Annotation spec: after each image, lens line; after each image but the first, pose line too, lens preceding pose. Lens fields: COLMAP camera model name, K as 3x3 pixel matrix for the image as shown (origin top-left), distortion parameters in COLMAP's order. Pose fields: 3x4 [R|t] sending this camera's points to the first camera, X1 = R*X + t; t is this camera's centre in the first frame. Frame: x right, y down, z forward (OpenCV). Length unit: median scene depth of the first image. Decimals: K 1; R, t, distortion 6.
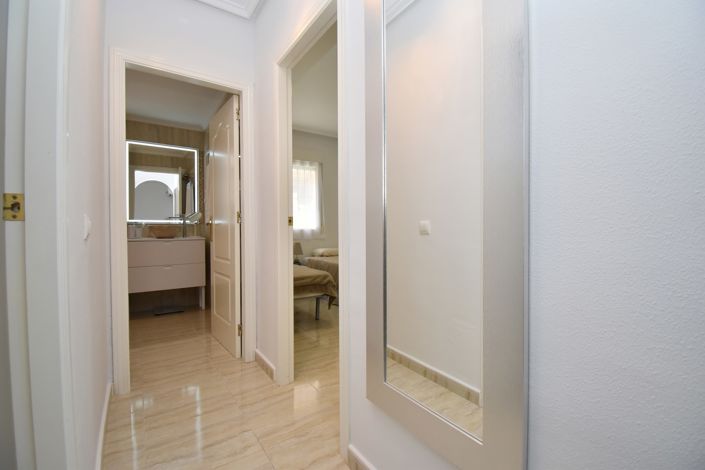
lens RADIAL K [[312.6, 0, 353.7], [0, 312.6, 235.4], [0, 0, 1]] dist [0.003699, -0.000789]
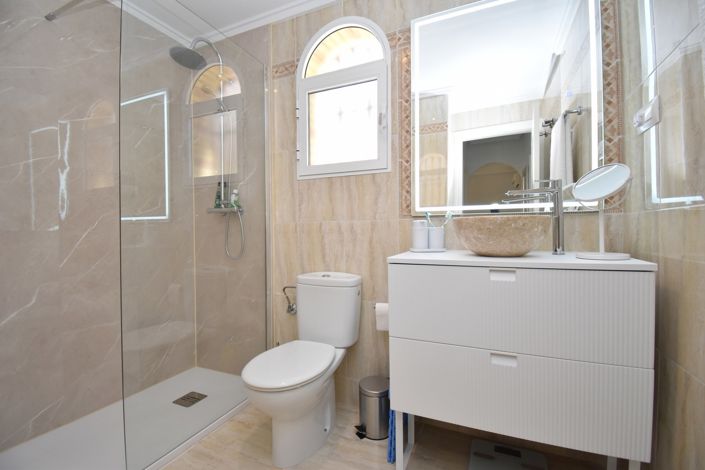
lens RADIAL K [[312.6, 0, 354.7], [0, 312.6, 230.7], [0, 0, 1]] dist [0.003699, -0.000789]
pose [[0.510362, 0.008303, -0.859920, -0.379053], [-0.000323, 0.999955, 0.009463, -0.019752], [0.859960, -0.004552, 0.510341, 0.667154]]
